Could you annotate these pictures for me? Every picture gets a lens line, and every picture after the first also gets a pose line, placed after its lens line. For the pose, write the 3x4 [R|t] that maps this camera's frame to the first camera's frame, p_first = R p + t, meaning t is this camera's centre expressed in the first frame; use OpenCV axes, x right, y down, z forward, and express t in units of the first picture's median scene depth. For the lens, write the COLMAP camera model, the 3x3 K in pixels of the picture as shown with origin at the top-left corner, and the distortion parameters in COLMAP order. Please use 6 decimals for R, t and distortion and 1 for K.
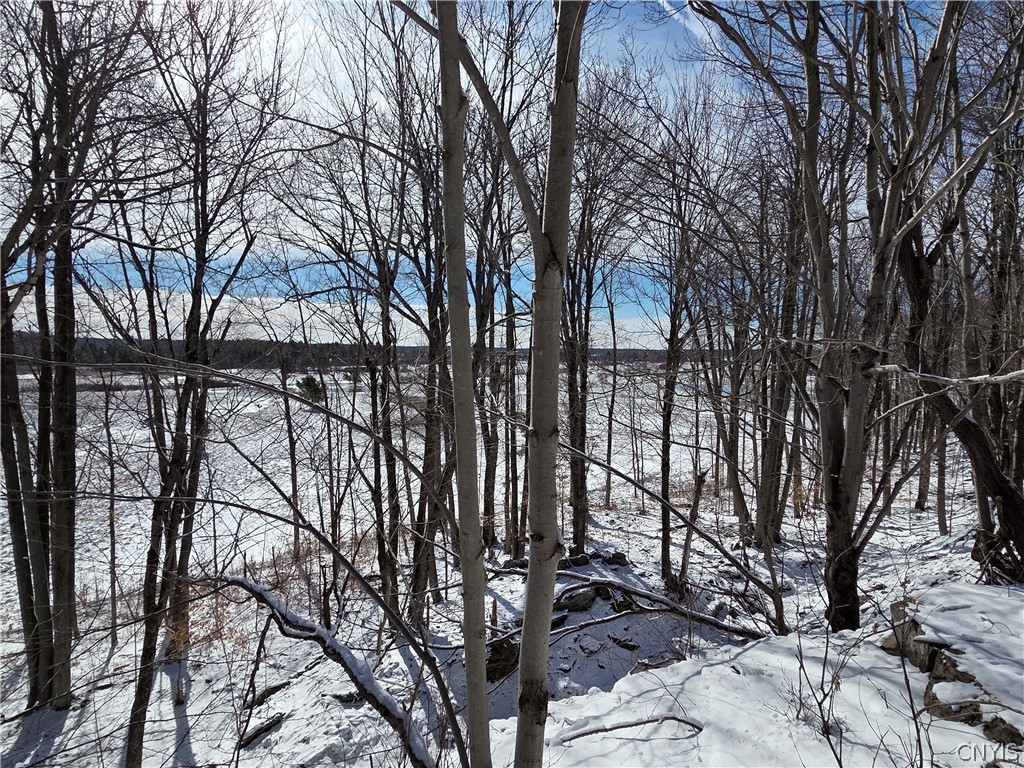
lens RADIAL K [[553.2, 0, 507.5], [0, 553.2, 388.4], [0, 0, 1]] dist [0.002579, -0.001988]
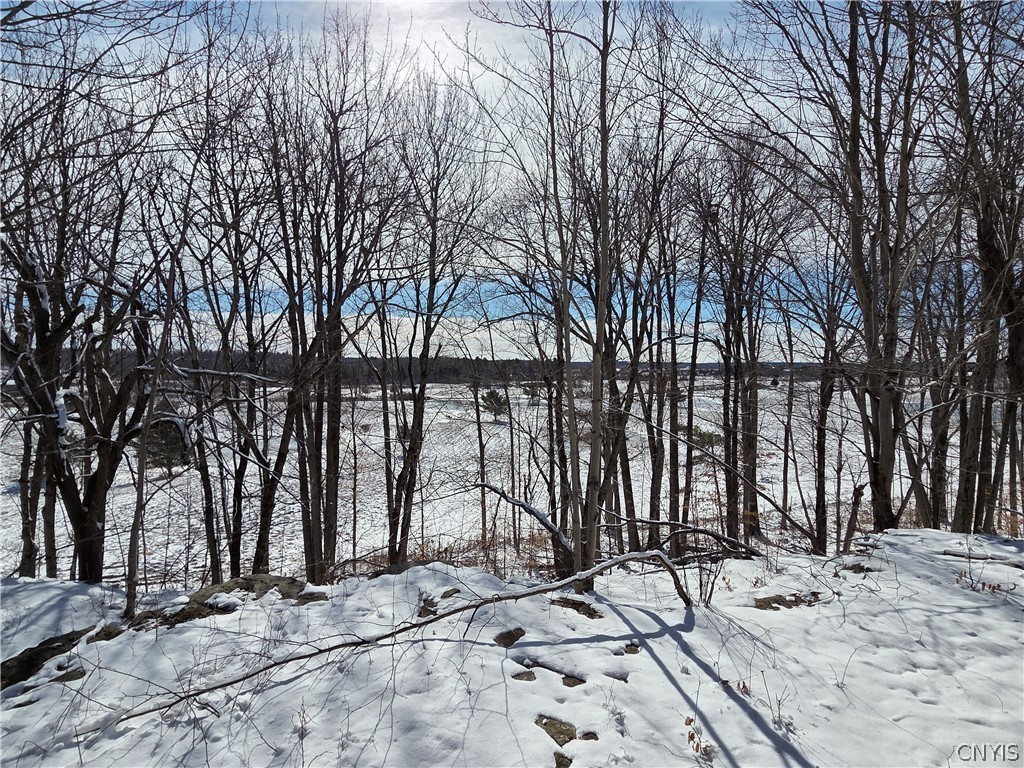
lens RADIAL K [[553.2, 0, 503.7], [0, 553.2, 386.0], [0, 0, 1]] dist [0.002579, -0.001988]
pose [[0.948482, 0.004620, -0.316797, 0.027417], [-0.014727, 0.999456, -0.029518, 0.004489], [0.316488, 0.032662, 0.948034, -0.108252]]
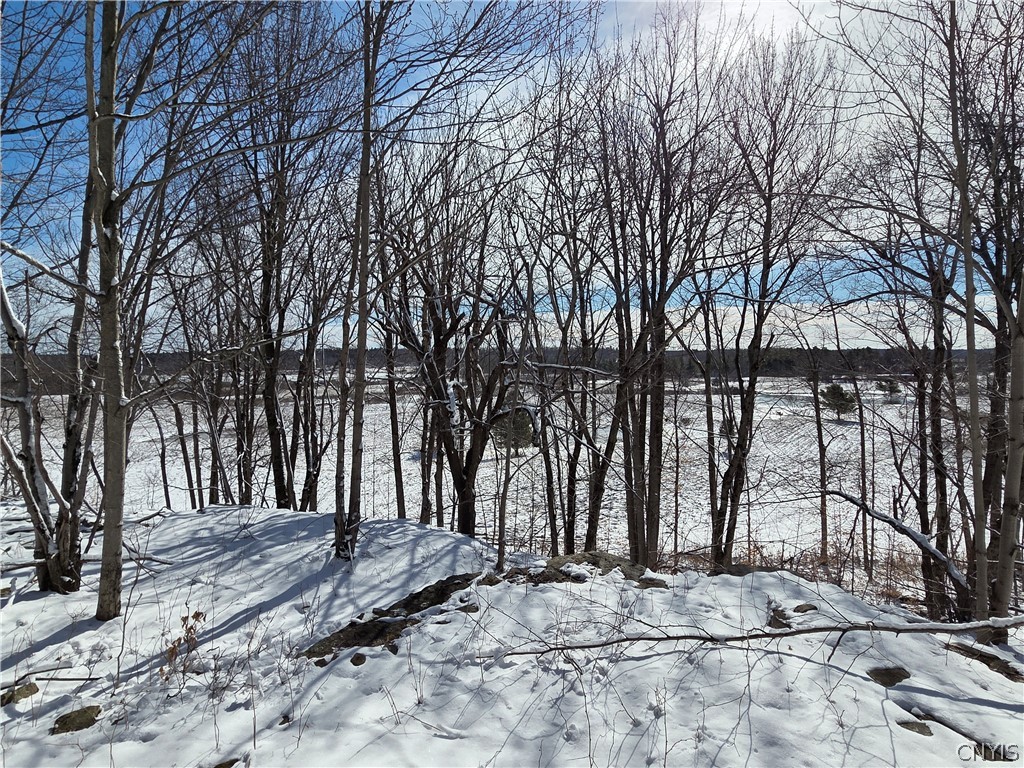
lens RADIAL K [[553.2, 0, 517.2], [0, 553.2, 387.7], [0, 0, 1]] dist [0.002579, -0.001988]
pose [[0.650296, 0.018999, -0.759444, 0.022742], [-0.031046, 0.999517, -0.001579, 0.004837], [0.759047, 0.024604, 0.650571, -0.111528]]
